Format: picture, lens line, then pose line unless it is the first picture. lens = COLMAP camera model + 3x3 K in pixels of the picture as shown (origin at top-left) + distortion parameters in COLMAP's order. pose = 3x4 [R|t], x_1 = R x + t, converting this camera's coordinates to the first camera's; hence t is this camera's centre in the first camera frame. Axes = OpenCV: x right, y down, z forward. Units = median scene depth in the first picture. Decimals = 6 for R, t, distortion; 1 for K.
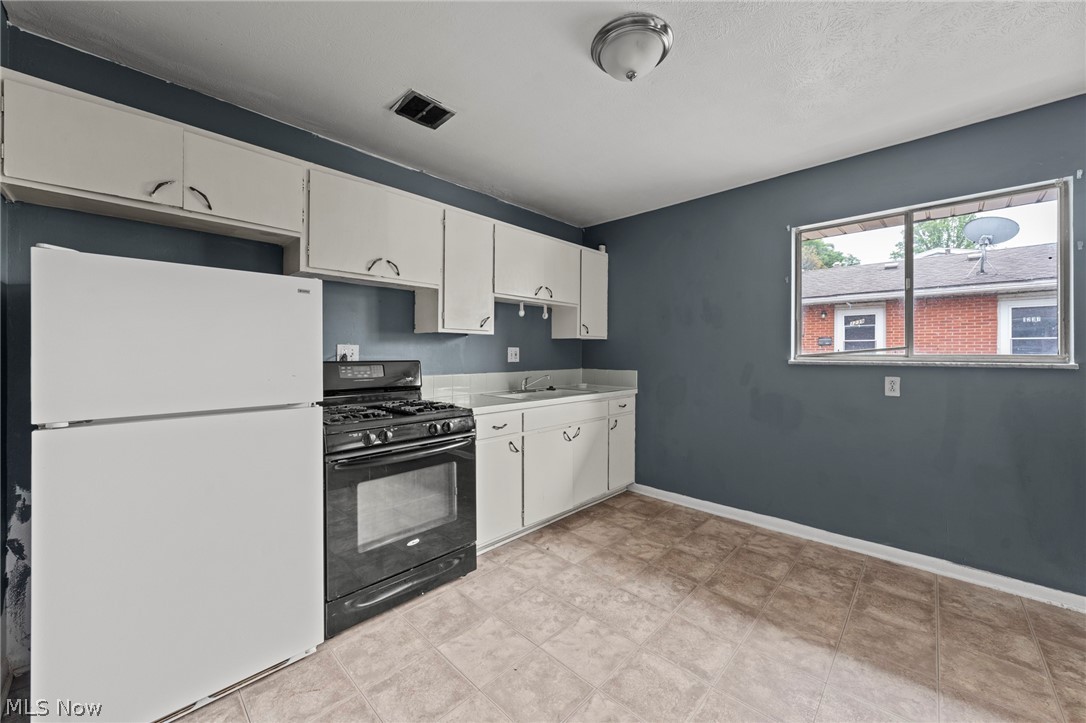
lens RADIAL K [[417.4, 0, 534.7], [0, 417.4, 353.6], [0, 0, 1]] dist [-0.001368, -0.000175]
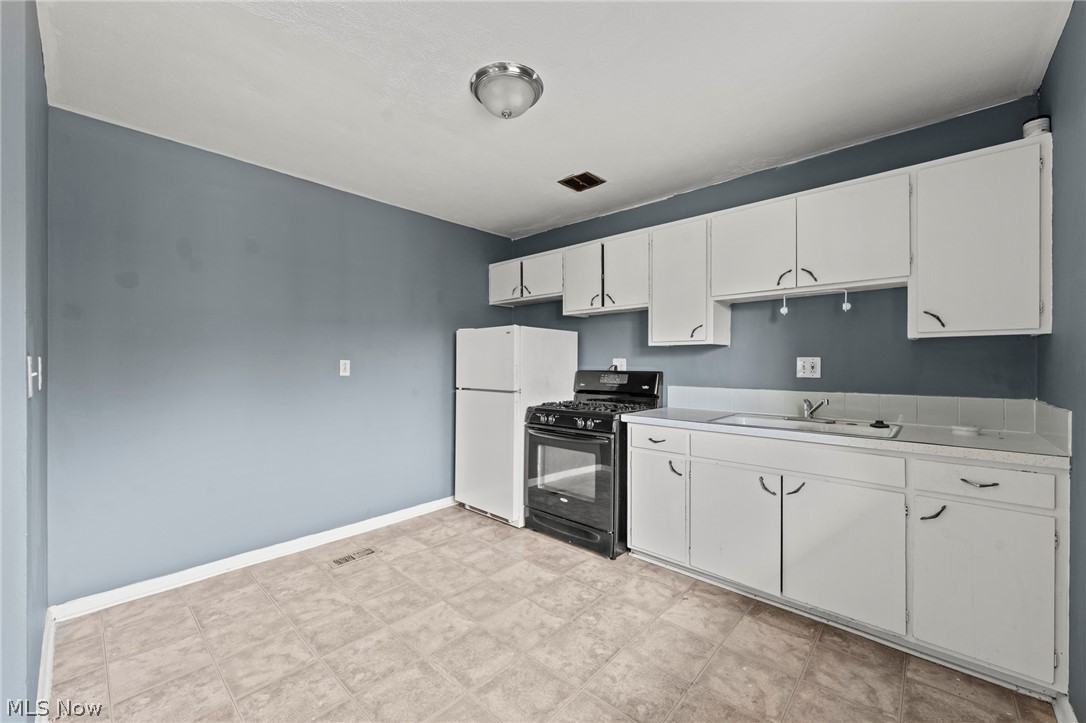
lens RADIAL K [[417.4, 0, 534.9], [0, 417.4, 364.4], [0, 0, 1]] dist [-0.001368, -0.000175]
pose [[0.018744, 0.001026, -0.999824, 0.875076], [-0.002484, 0.999996, 0.000979, -0.002984], [0.999821, 0.002465, 0.018746, 0.691558]]
